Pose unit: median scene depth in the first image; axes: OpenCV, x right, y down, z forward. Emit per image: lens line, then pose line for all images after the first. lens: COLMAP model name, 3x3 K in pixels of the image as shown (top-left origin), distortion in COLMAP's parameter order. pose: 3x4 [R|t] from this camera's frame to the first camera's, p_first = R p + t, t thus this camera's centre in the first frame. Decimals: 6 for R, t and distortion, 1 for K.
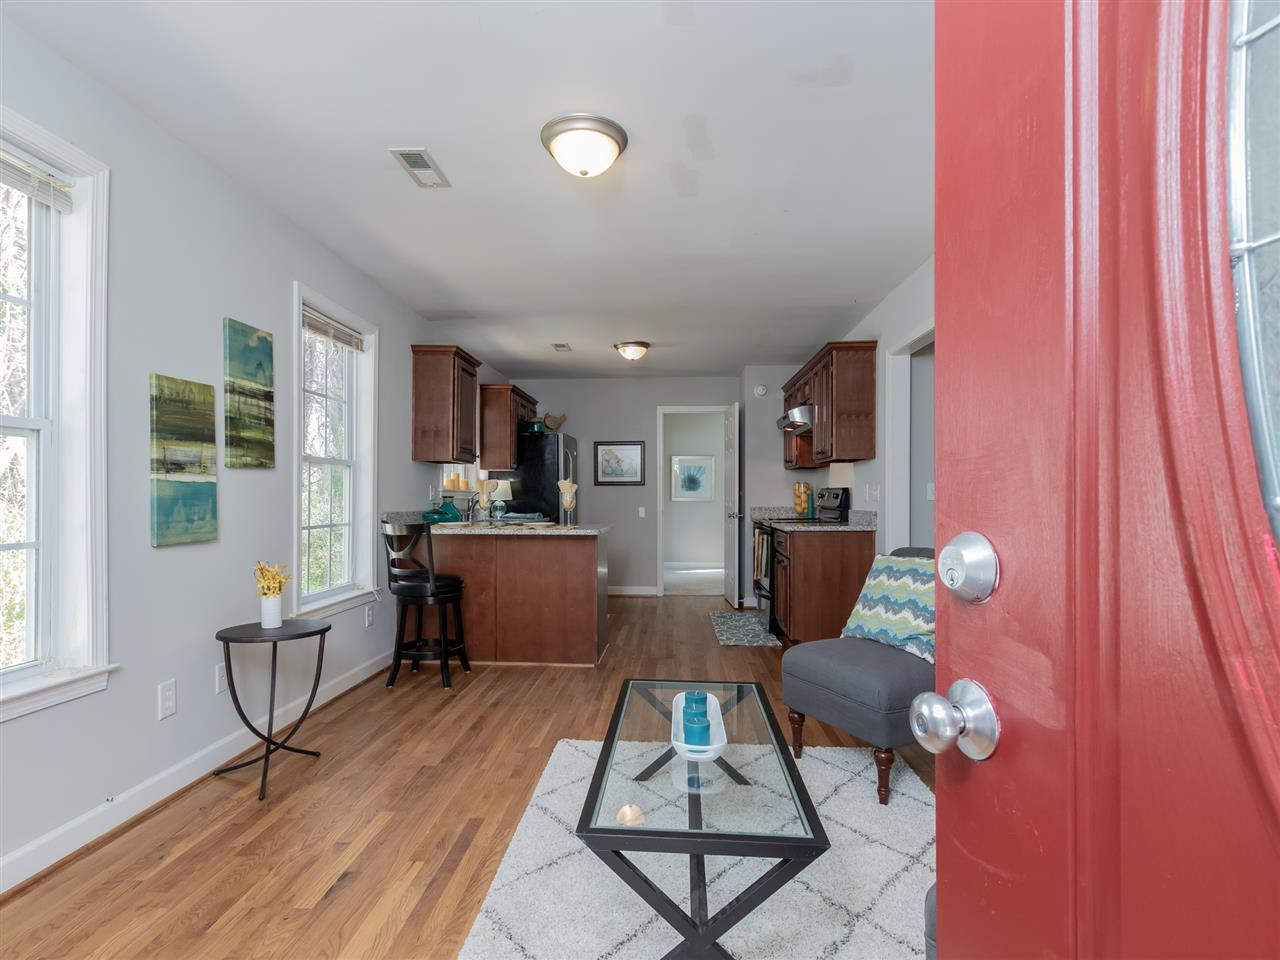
lens RADIAL K [[692.0, 0, 636.1], [0, 692.0, 493.0], [0, 0, 1]] dist [-0.000329, -0.000249]
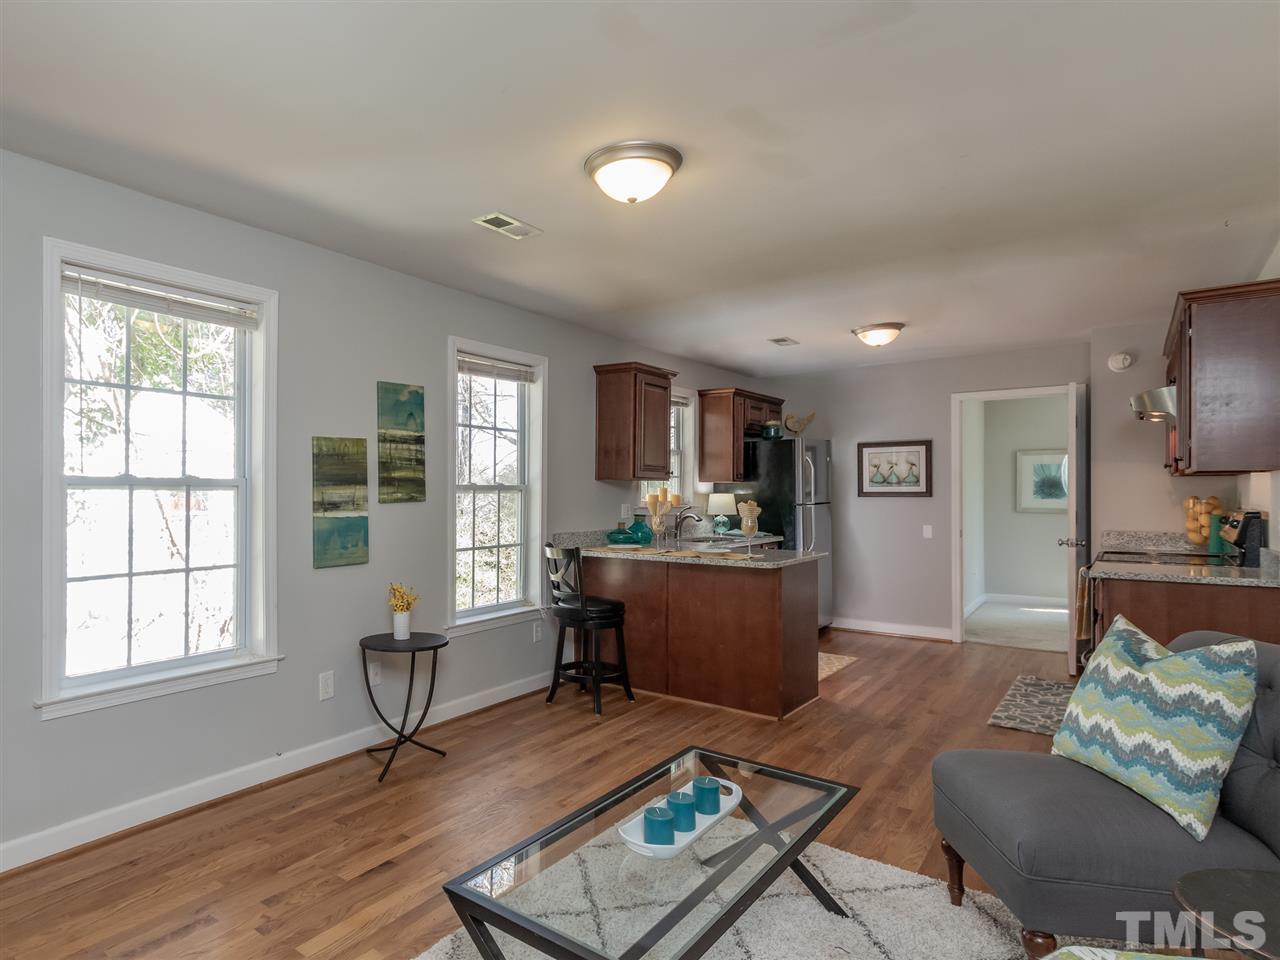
lens RADIAL K [[749.5, 0, 480.0], [0, 749.5, 480.7], [0, 0, 1]] dist [0.003904, 0.001696]
pose [[0.787024, -0.002262, -0.616918, 0.338261], [-0.000196, 0.999992, -0.003917, -0.065651], [0.616922, 0.003204, 0.787018, 0.058426]]
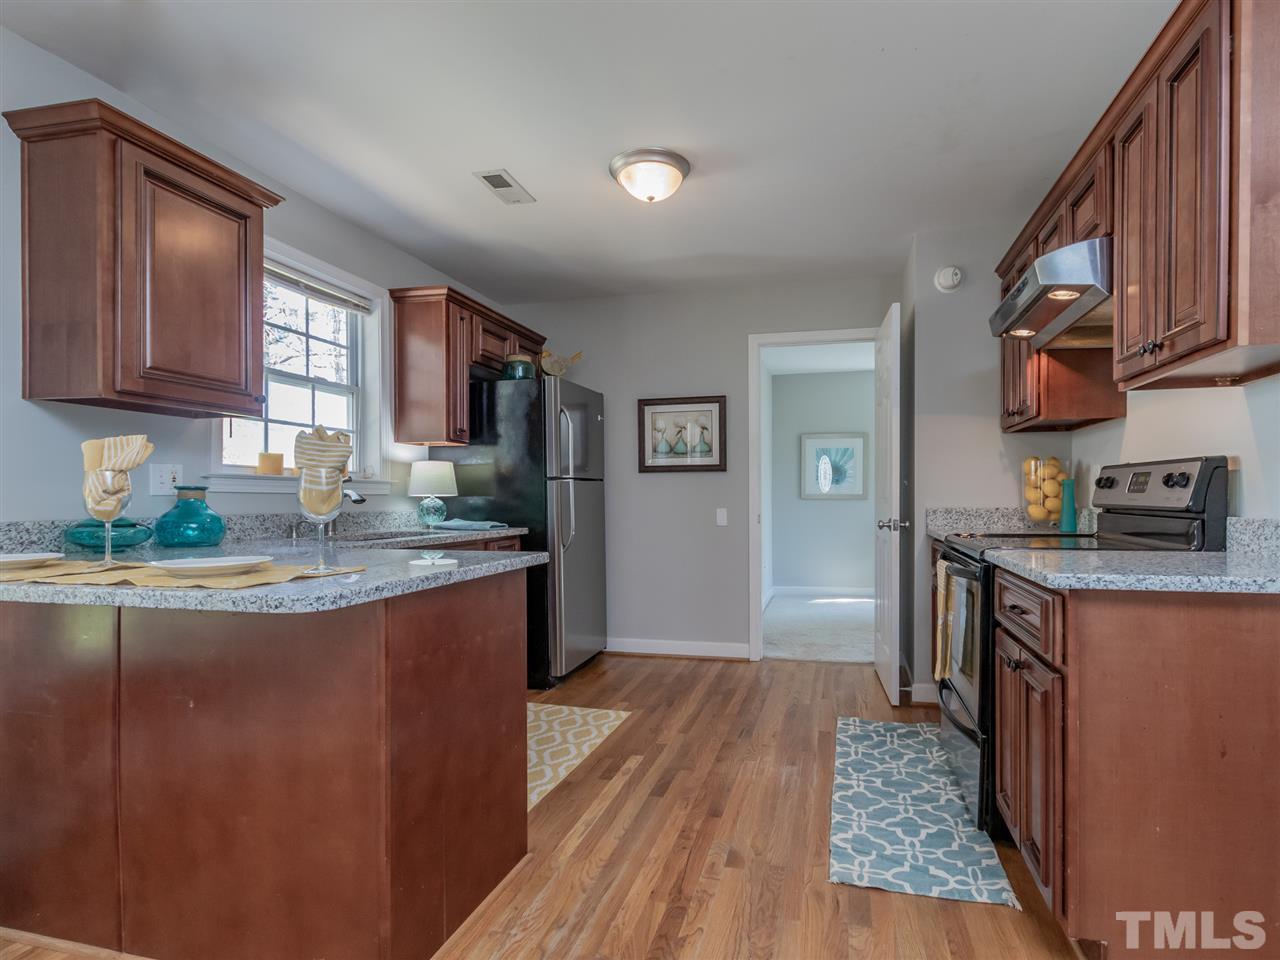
lens RADIAL K [[642.5, 0, 604.6], [0, 642.5, 503.3], [0, 0, 1]] dist [0.001482, 0.000171]
pose [[0.954978, -0.002574, -0.296665, 0.190929], [0.007184, 0.999870, 0.014448, 0.019416], [0.296589, -0.015928, 0.954872, 1.142005]]
